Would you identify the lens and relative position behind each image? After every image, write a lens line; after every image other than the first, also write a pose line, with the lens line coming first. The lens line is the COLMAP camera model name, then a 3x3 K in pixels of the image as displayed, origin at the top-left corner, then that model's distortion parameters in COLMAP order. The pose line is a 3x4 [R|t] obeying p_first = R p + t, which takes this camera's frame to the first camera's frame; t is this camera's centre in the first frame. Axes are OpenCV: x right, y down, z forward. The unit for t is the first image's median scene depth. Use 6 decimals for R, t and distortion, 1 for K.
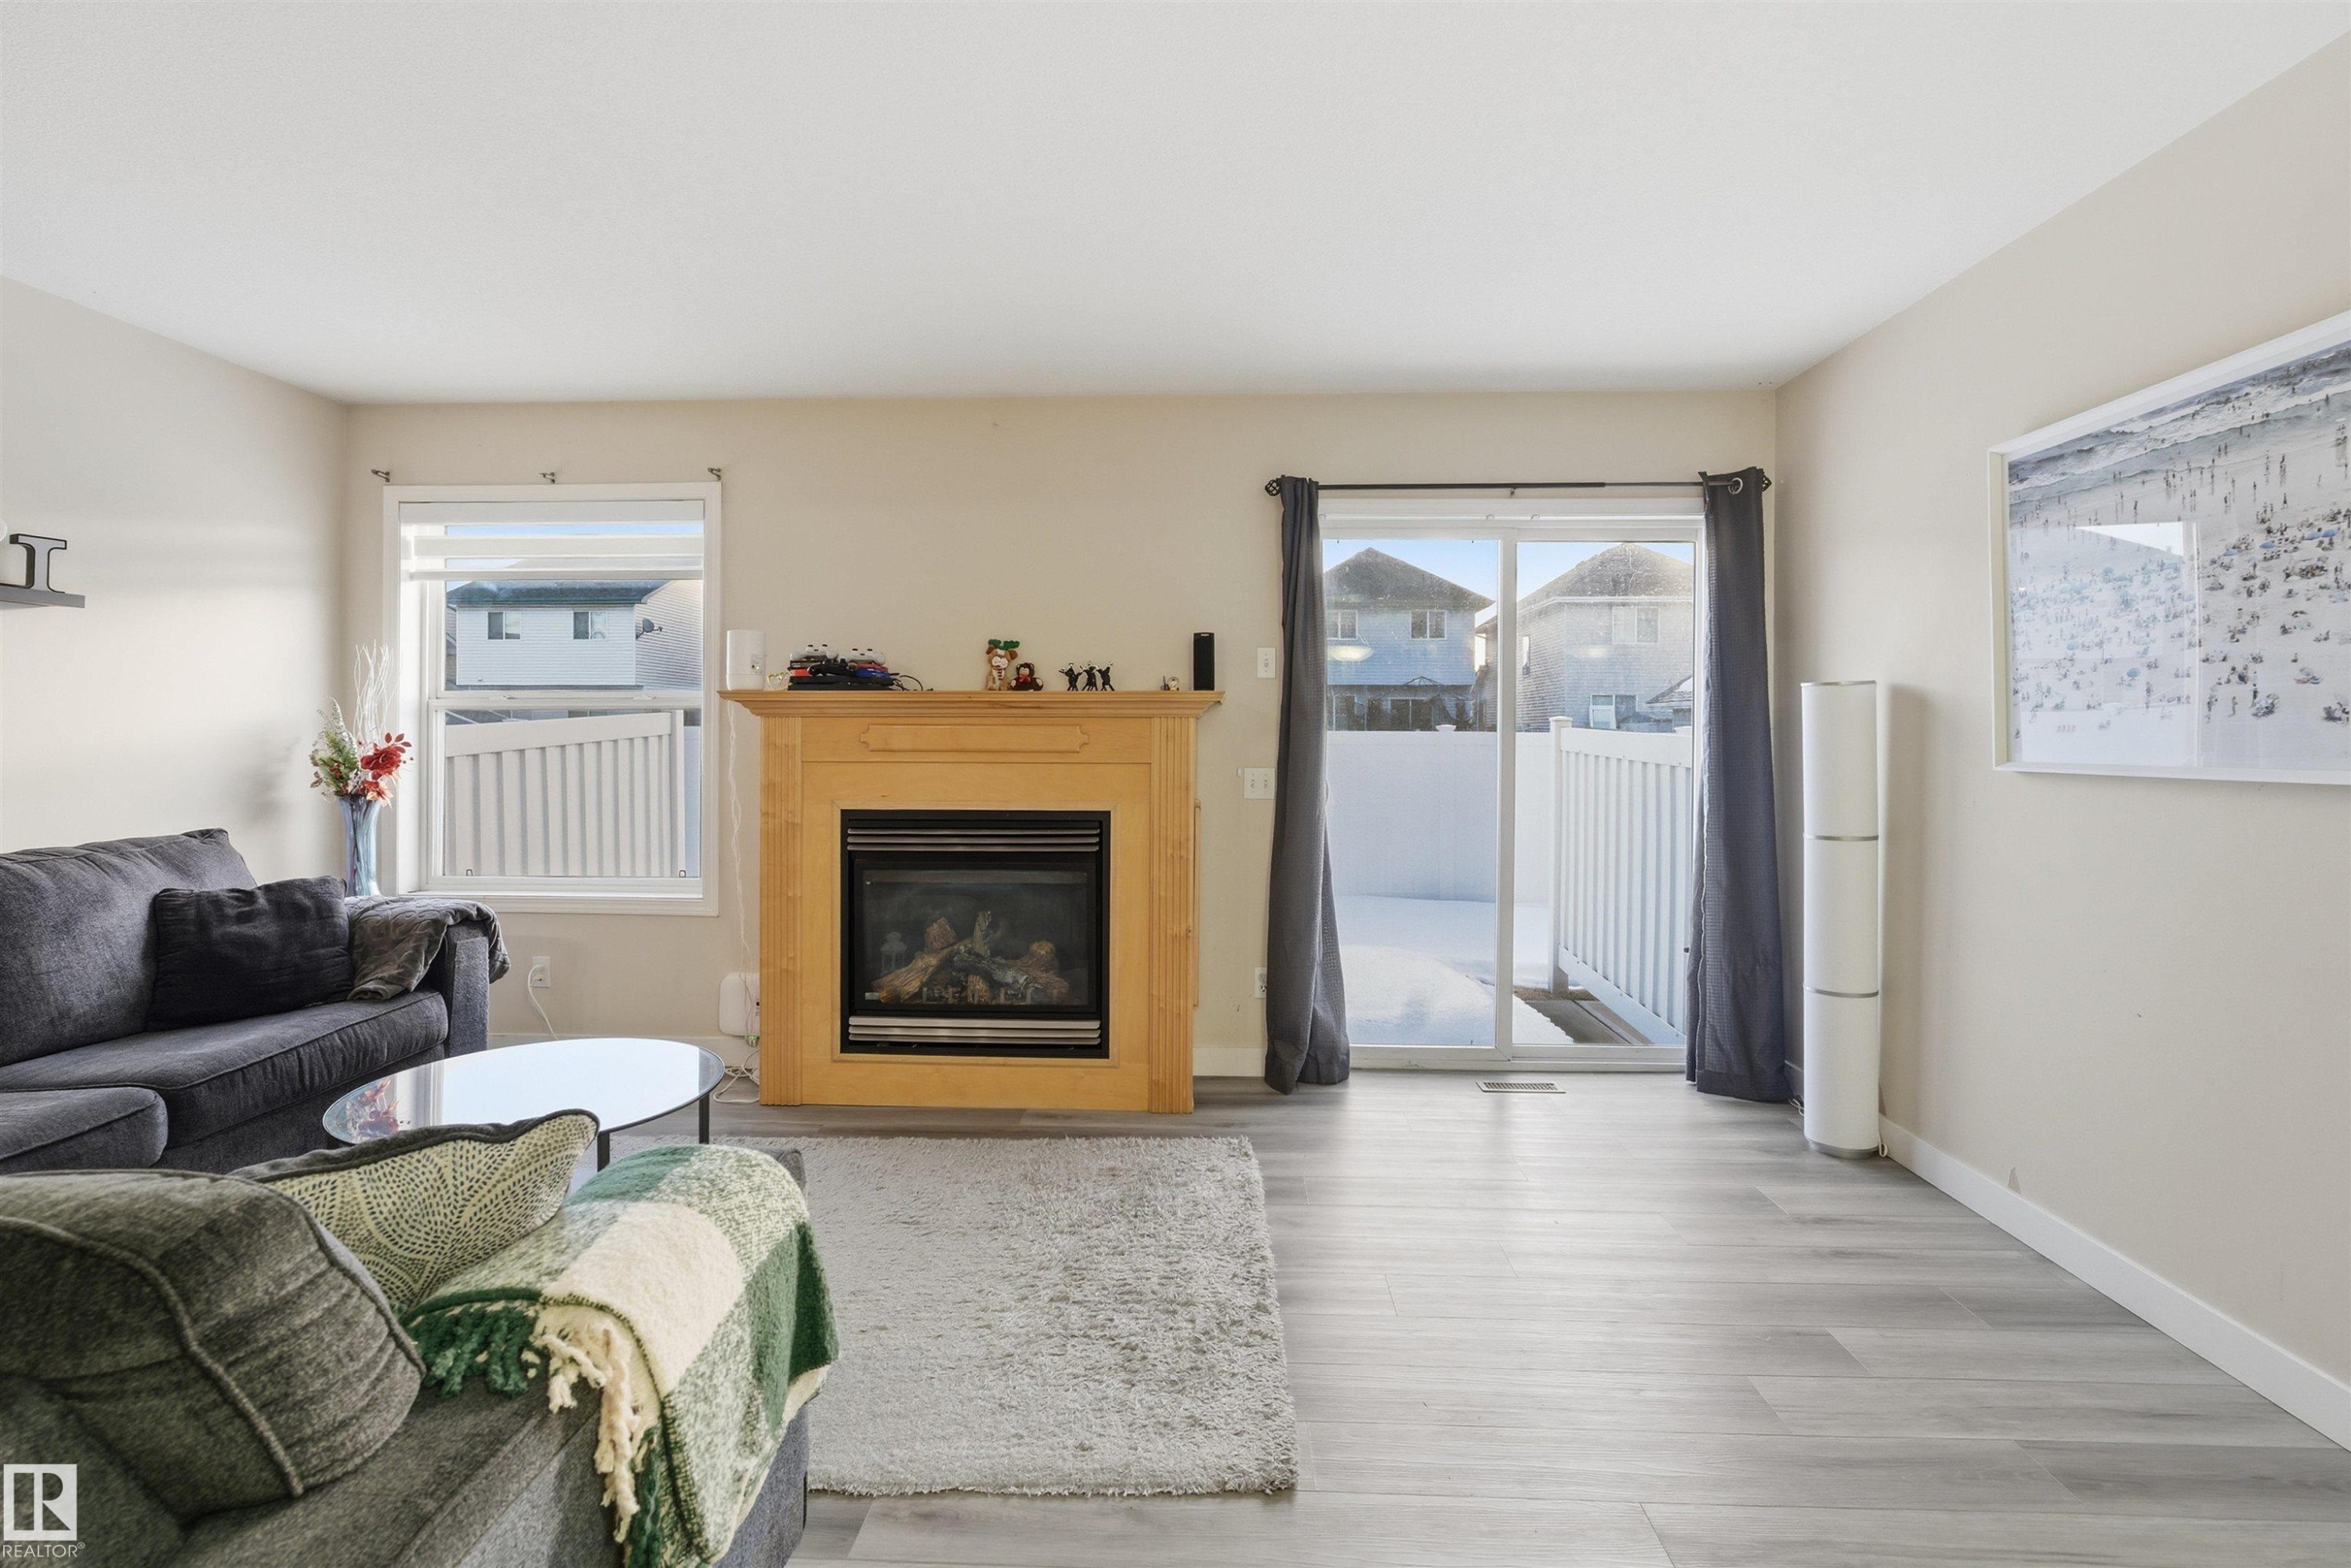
lens RADIAL K [[1077.9, 0, 1179.8], [0, 1077.9, 758.7], [0, 0, 1]] dist [-0.002418, 0.000201]
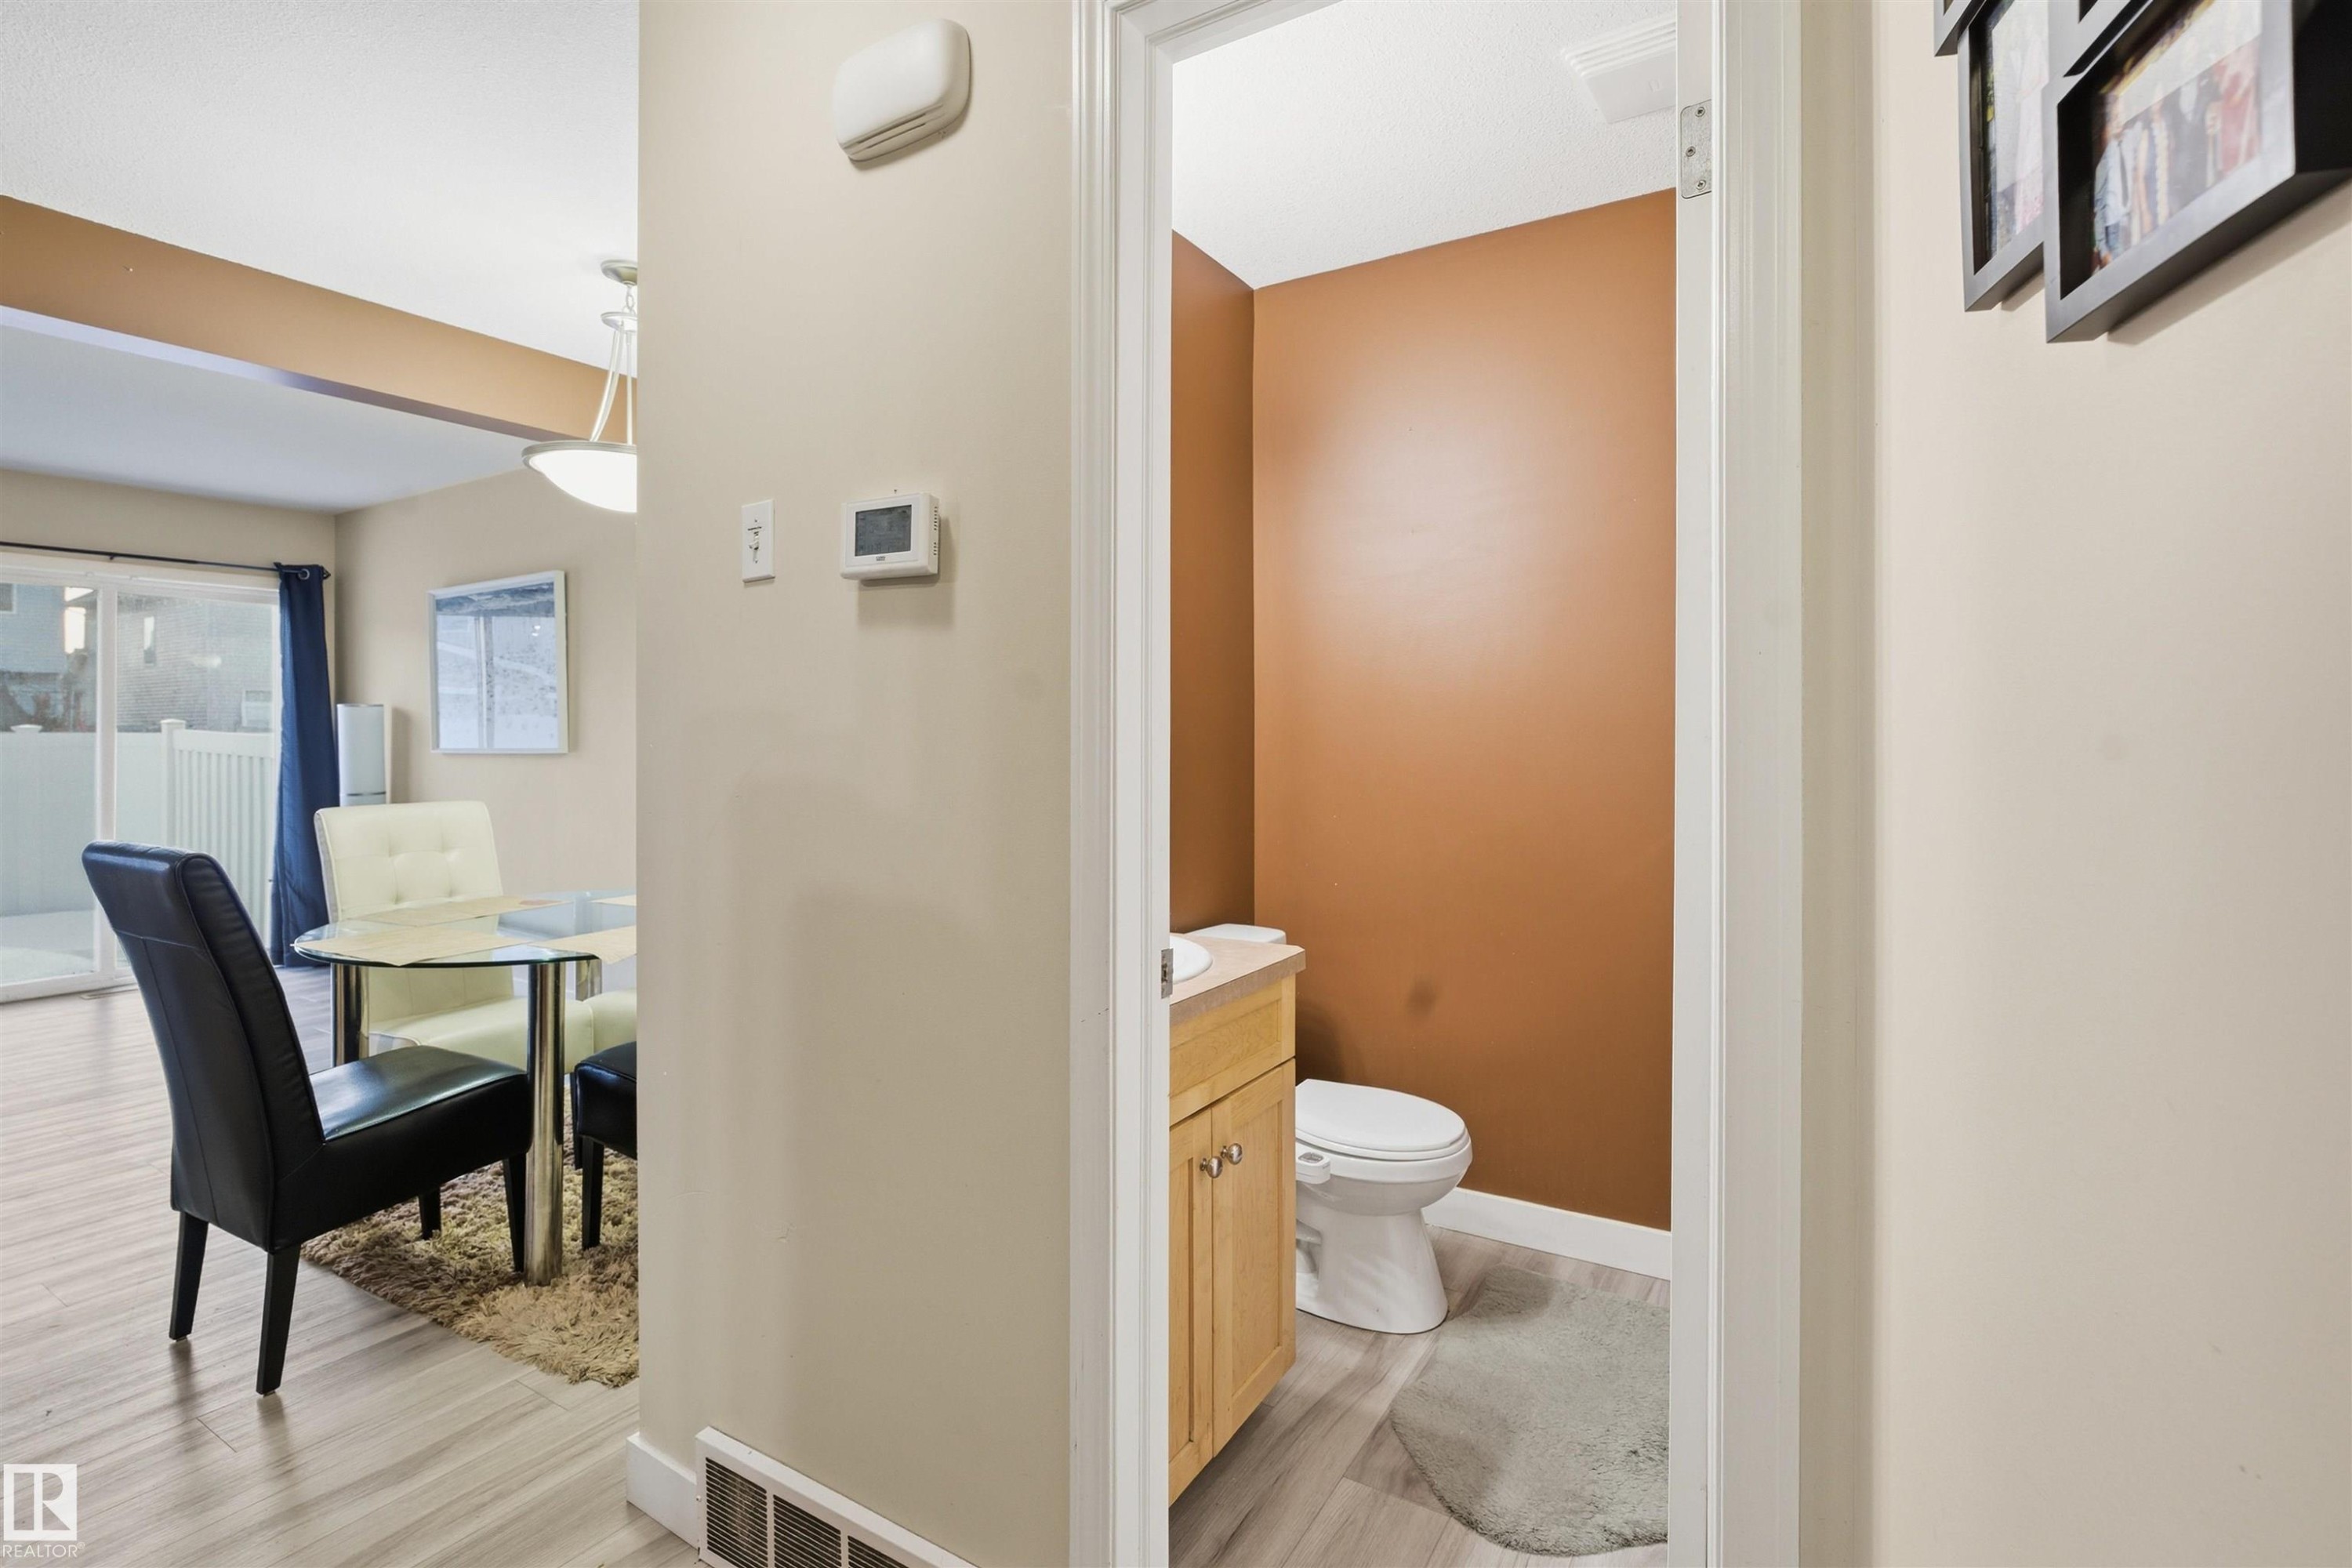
lens RADIAL K [[1173.3, 0, 1259.9], [0, 1173.3, 733.5], [0, 0, 1]] dist [-0.001430, -0.000071]
pose [[0.485873, -0.003423, 0.874023, -0.303560], [0.023372, 0.999686, -0.009077, 0.024286], [-0.873717, 0.024838, 0.485800, -1.066951]]
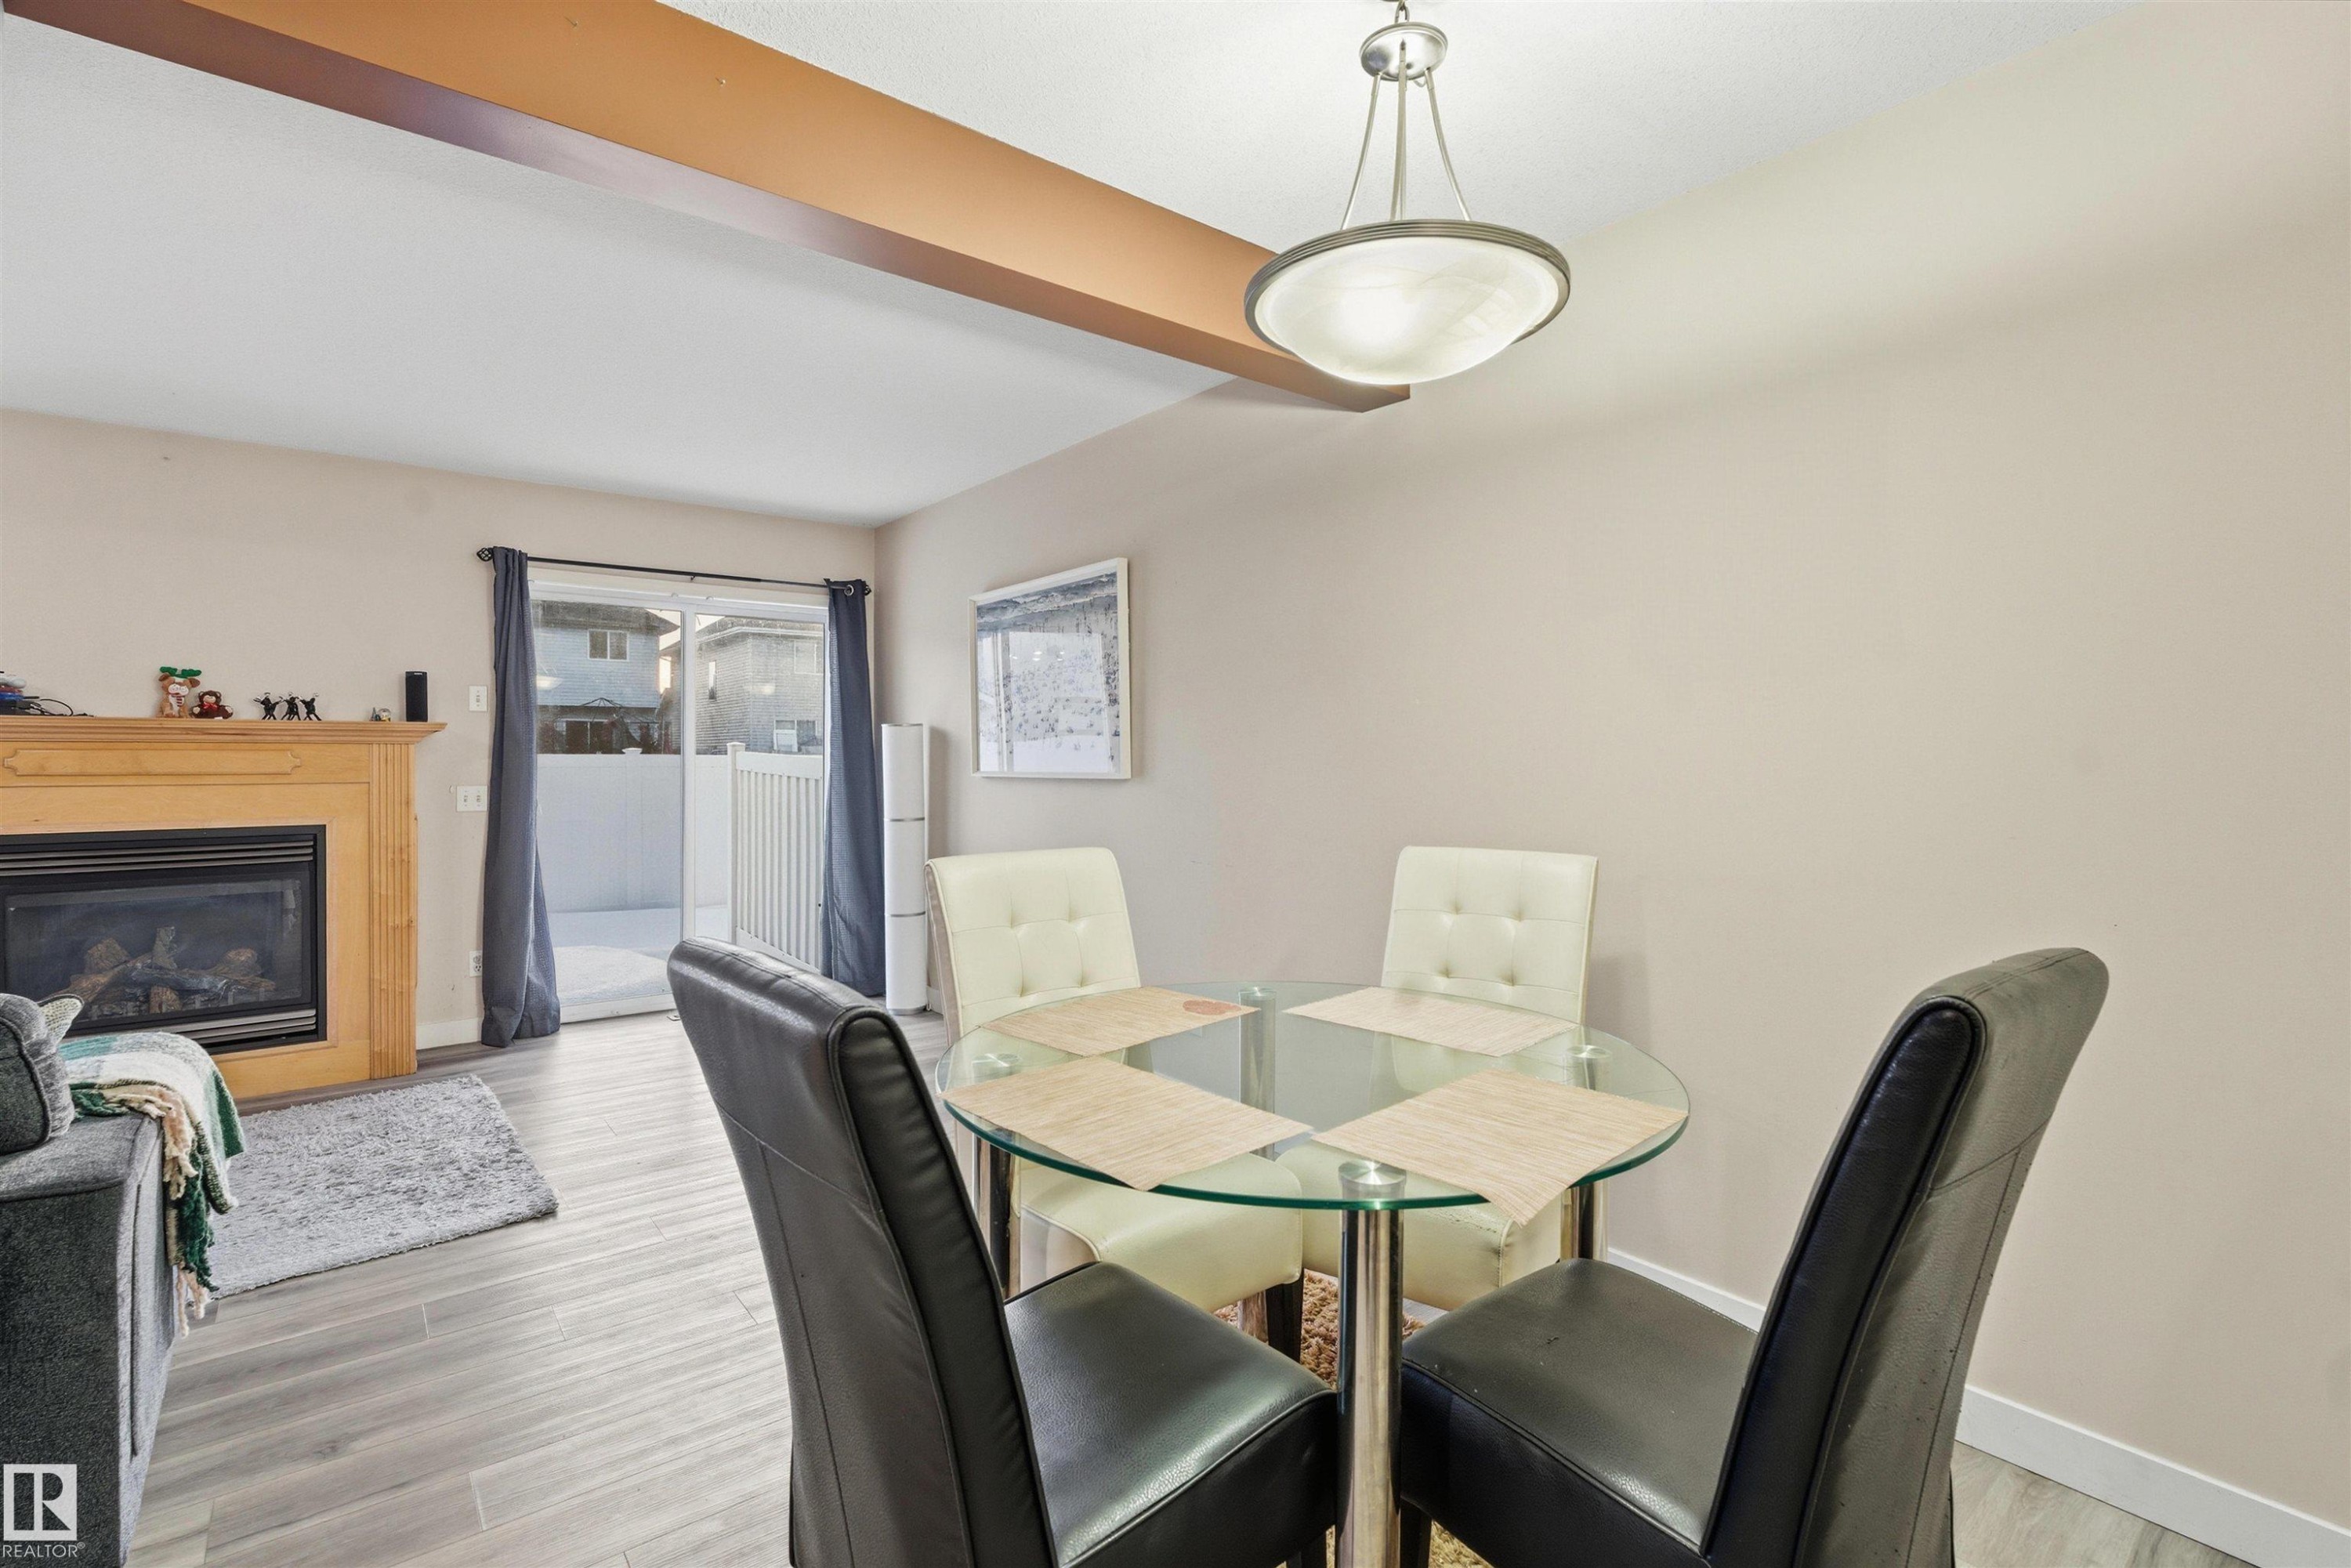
lens RADIAL K [[1077.9, 0, 1179.8], [0, 1077.9, 758.7], [0, 0, 1]] dist [-0.002418, 0.000201]
pose [[0.753448, -0.004498, 0.657492, -0.126678], [0.017909, 0.999746, -0.013684, 0.009606], [-0.657264, 0.022085, 0.753337, -0.443739]]
